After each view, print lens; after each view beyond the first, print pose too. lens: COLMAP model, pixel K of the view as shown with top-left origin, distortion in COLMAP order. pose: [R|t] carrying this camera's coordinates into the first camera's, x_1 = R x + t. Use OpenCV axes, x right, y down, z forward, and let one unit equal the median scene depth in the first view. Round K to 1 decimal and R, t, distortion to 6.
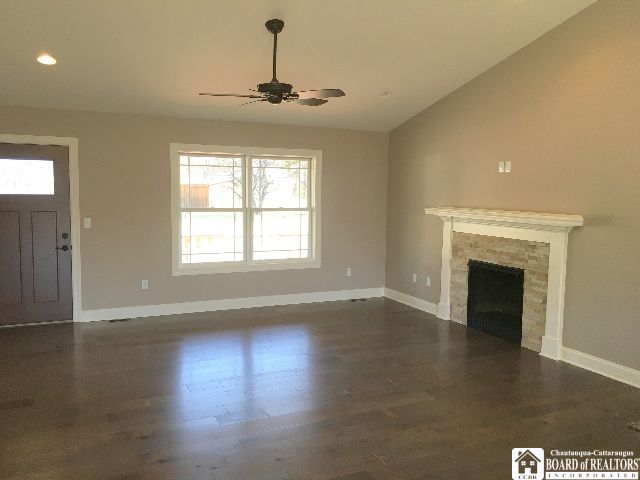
lens RADIAL K [[546.3, 0, 321.3], [0, 546.3, 244.4], [0, 0, 1]] dist [0.036332, -0.031124]
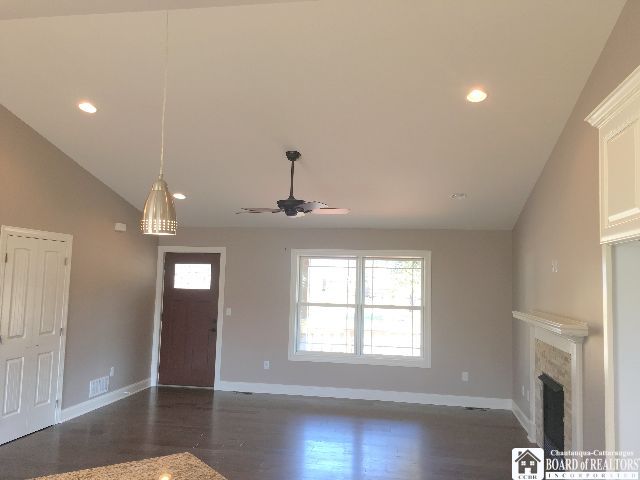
lens RADIAL K [[546.3, 0, 321.6], [0, 546.3, 233.6], [0, 0, 1]] dist [0.036332, -0.031124]
pose [[0.821369, -0.040366, -0.568966, 0.435510], [-0.075781, 0.980928, -0.178991, -0.004034], [0.565340, 0.190135, 0.802645, 0.047759]]
